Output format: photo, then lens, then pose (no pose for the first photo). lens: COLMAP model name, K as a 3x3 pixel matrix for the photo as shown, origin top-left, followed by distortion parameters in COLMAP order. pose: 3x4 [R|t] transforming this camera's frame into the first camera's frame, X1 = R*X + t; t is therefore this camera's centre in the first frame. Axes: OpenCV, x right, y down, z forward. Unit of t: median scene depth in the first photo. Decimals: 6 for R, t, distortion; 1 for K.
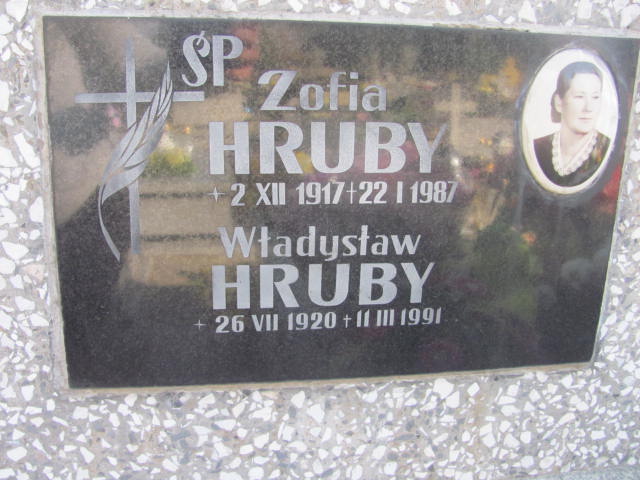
lens RADIAL K [[657.5, 0, 320.0], [0, 657.5, 240.0], [0, 0, 1]] dist [-0.219710, 0.257793]
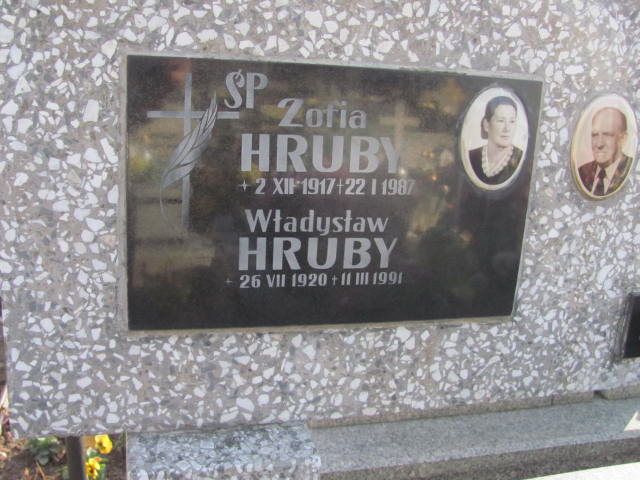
lens RADIAL K [[657.5, 0, 320.0], [0, 657.5, 240.0], [0, 0, 1]] dist [-0.219710, 0.257793]
pose [[0.995750, 0.007546, 0.091788, -0.118206], [-0.005758, 0.999789, -0.019724, 0.067828], [-0.091917, 0.019112, 0.995583, -0.373734]]
